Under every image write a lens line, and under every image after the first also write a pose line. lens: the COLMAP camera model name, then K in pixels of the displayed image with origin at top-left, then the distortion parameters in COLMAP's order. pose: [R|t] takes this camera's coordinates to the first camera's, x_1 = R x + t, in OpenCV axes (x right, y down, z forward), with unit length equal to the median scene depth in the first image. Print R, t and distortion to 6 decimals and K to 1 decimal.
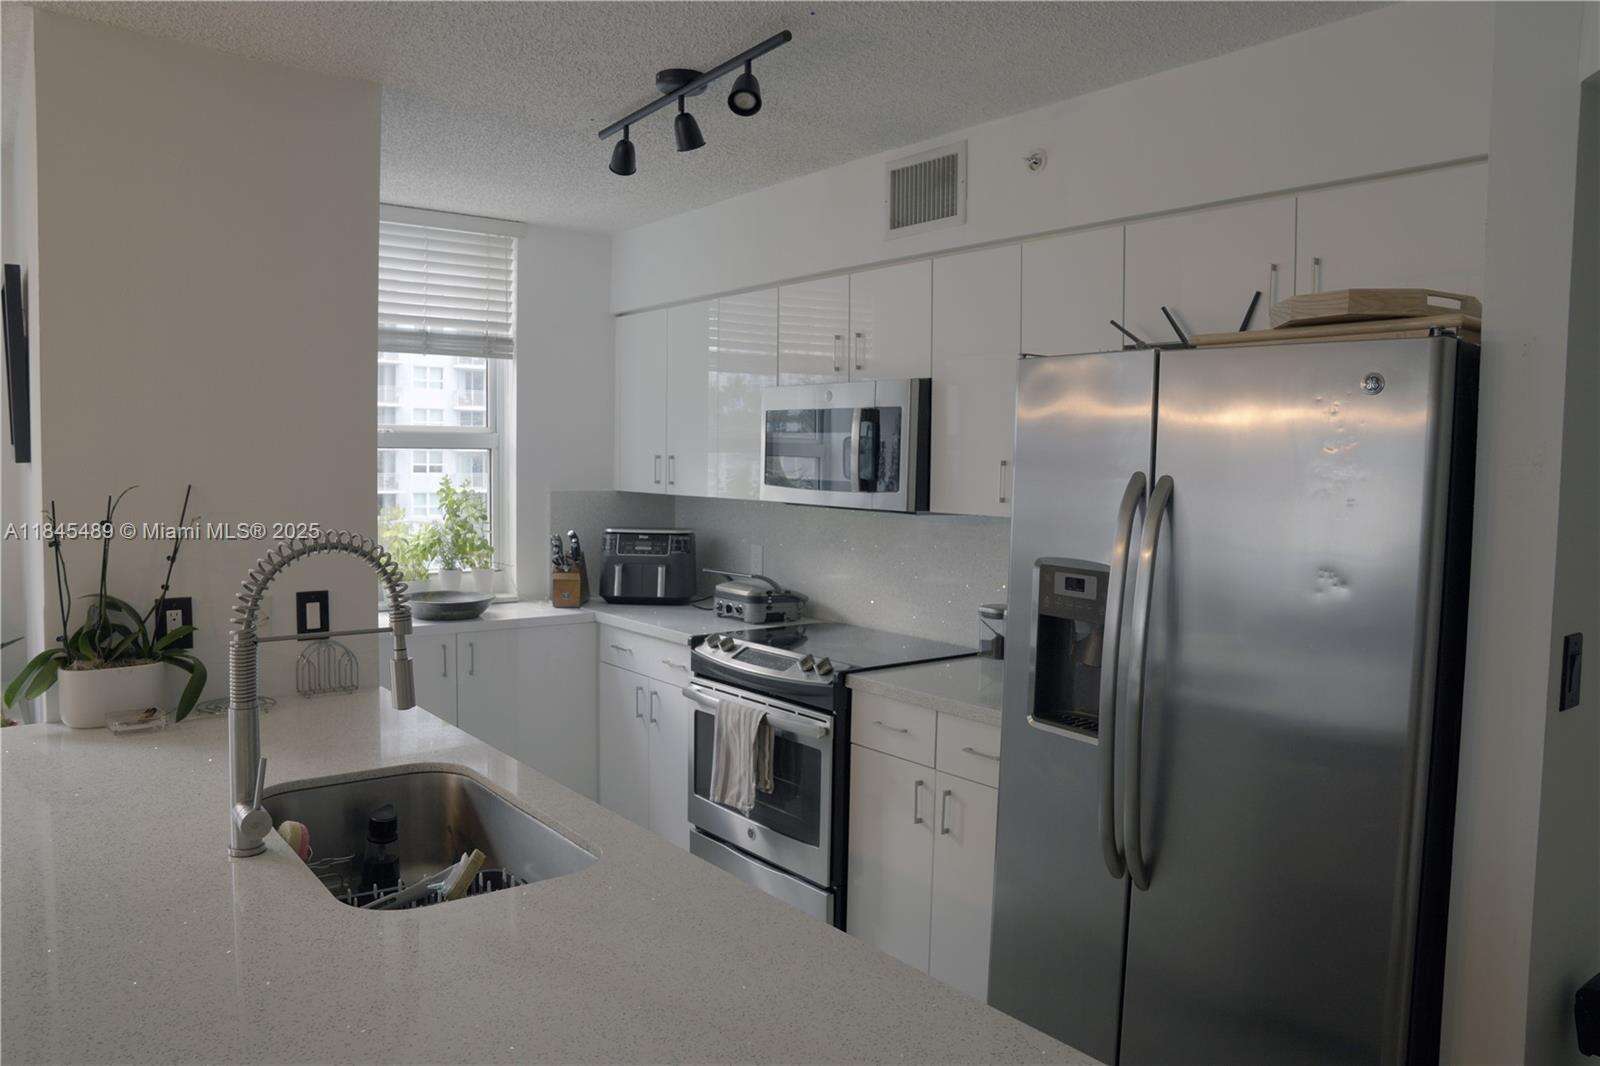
lens RADIAL K [[1112.0, 0, 792.4], [0, 1112.0, 534.0], [0, 0, 1]] dist [-0.134630, 0.100975]
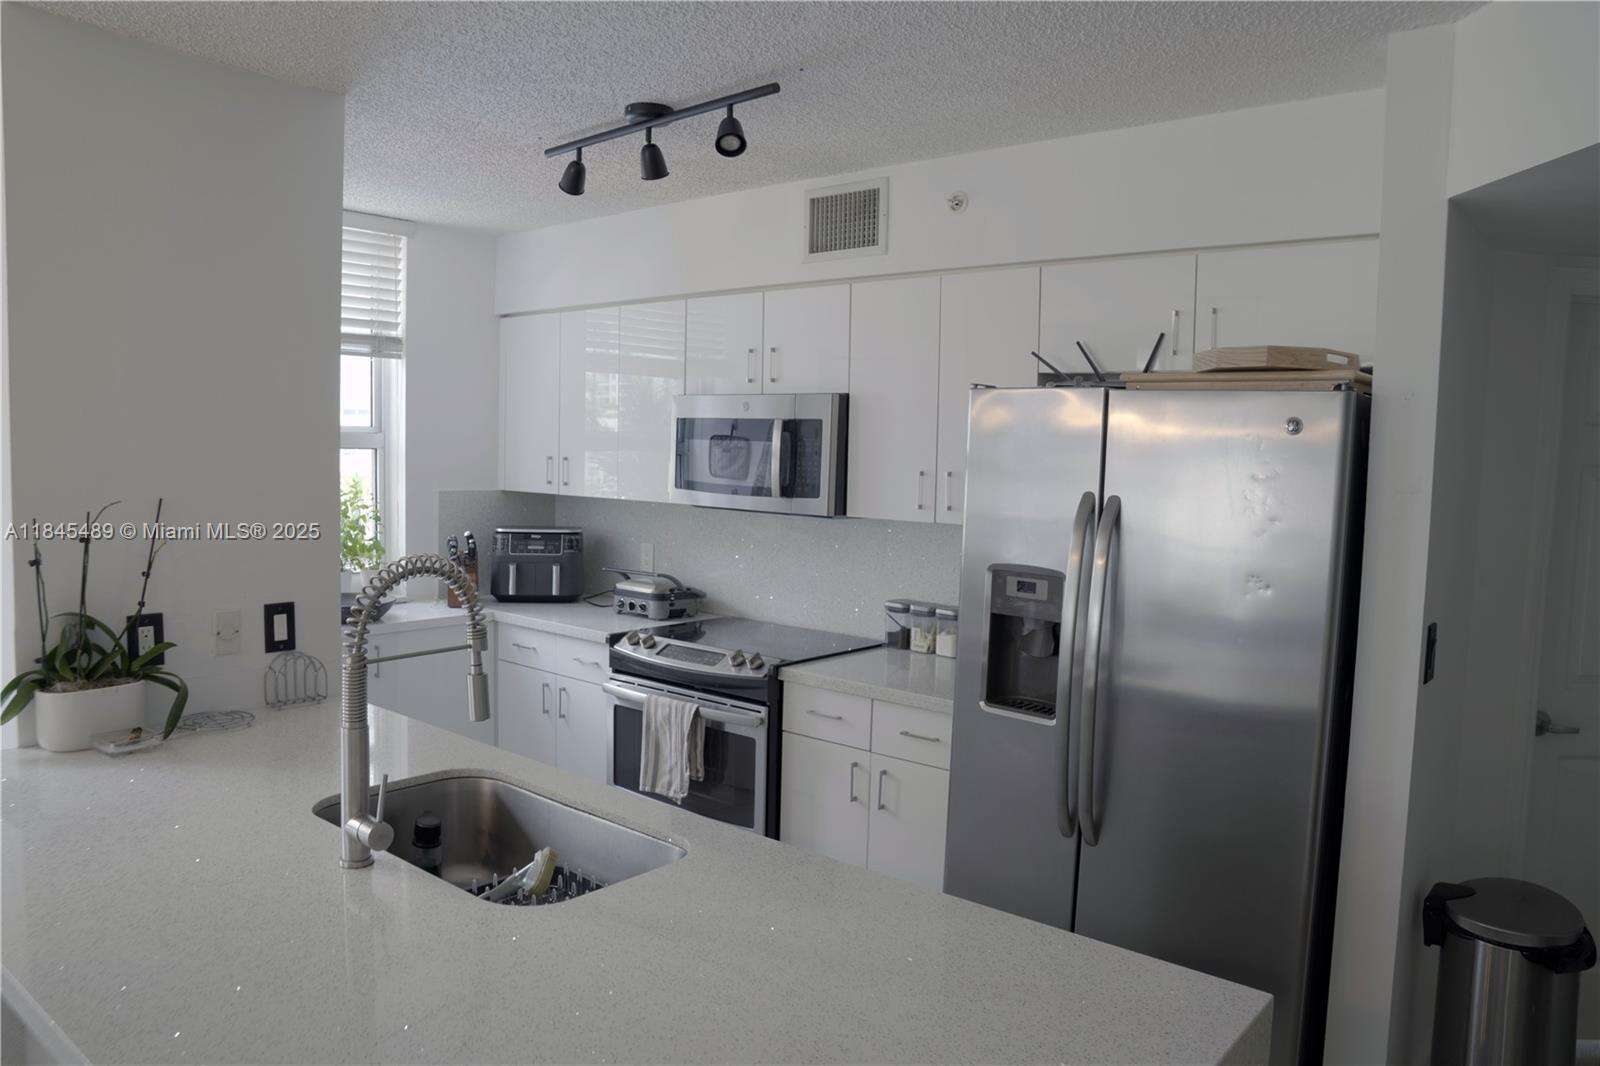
lens RADIAL K [[1112.0, 0, 792.4], [0, 1112.0, 534.0], [0, 0, 1]] dist [-0.134630, 0.100975]
pose [[0.978970, -0.007371, 0.203870, -0.158611], [0.004171, 0.999861, 0.016121, -0.021348], [-0.203961, -0.014932, 0.978865, -0.059787]]
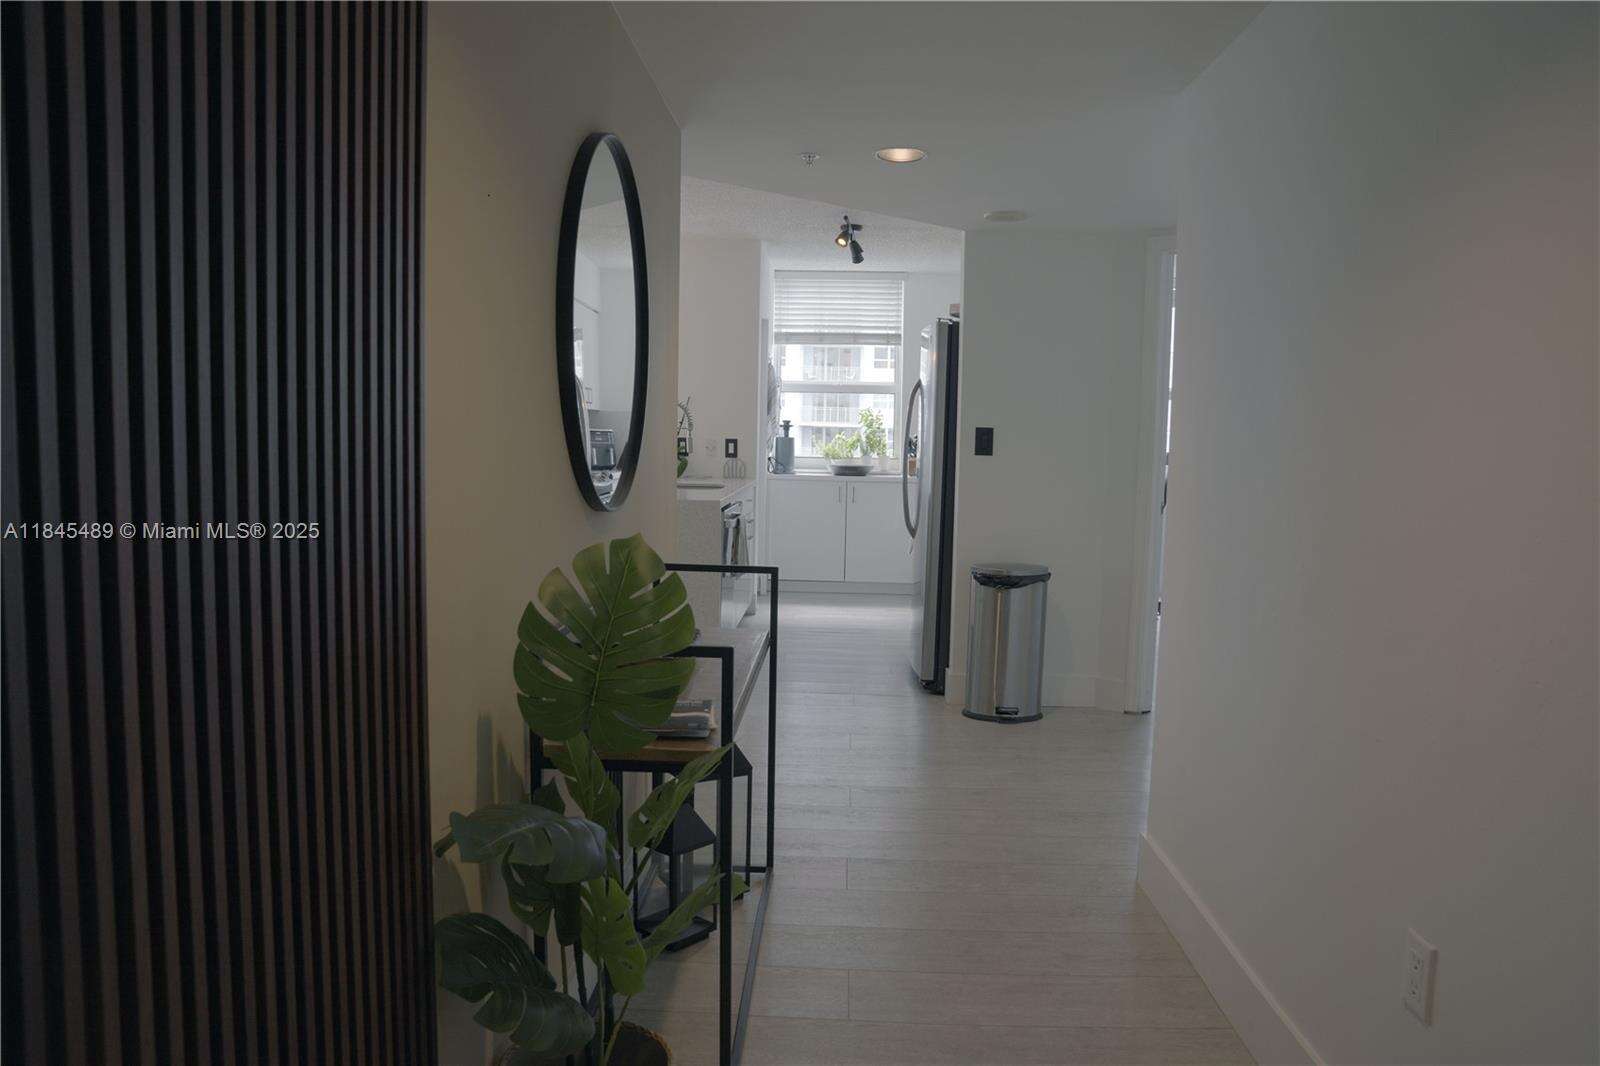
lens RADIAL K [[1112.0, 0, 792.4], [0, 1112.0, 534.0], [0, 0, 1]] dist [-0.134630, 0.100975]
pose [[0.762365, 0.058230, -0.644523, 1.205720], [-0.052825, 0.998219, 0.027702, 0.172067], [0.644988, 0.012928, 0.764083, -0.805284]]
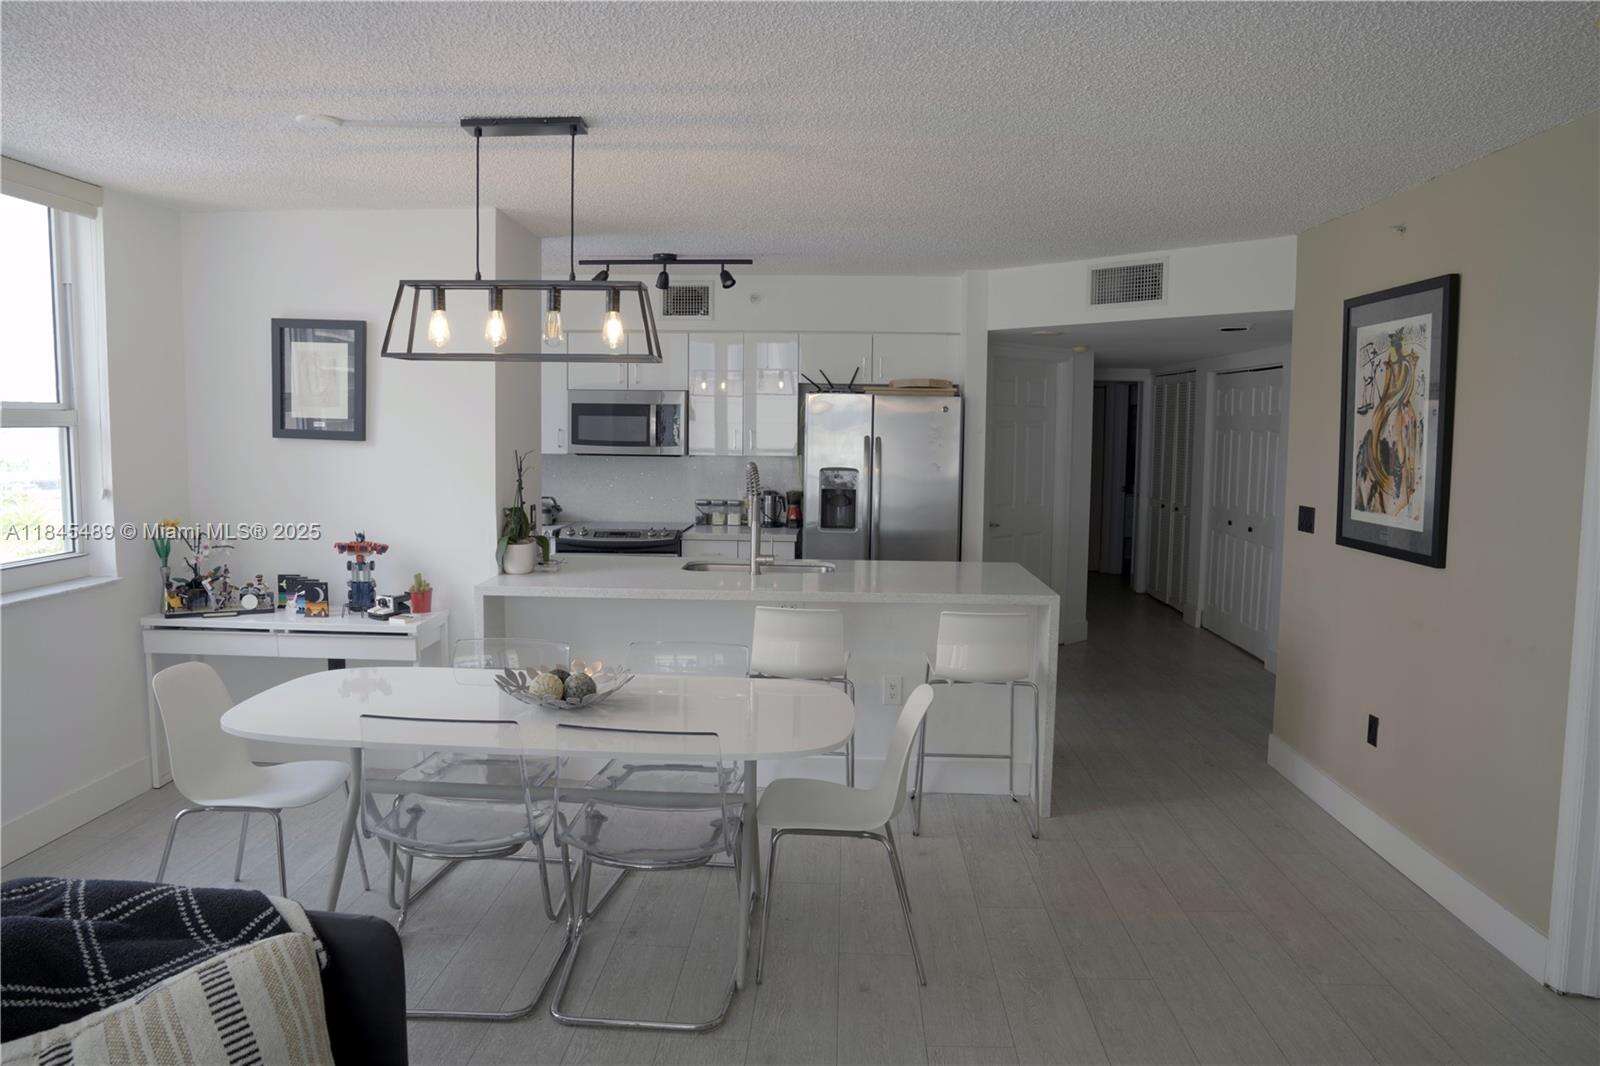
lens RADIAL K [[1112.0, 0, 792.4], [0, 1112.0, 534.0], [0, 0, 1]] dist [-0.134630, 0.100975]
pose [[0.656304, -0.082462, 0.749976, -1.390419], [0.049351, 0.996573, 0.066389, -0.000851], [-0.752881, -0.006559, 0.658125, -0.542847]]
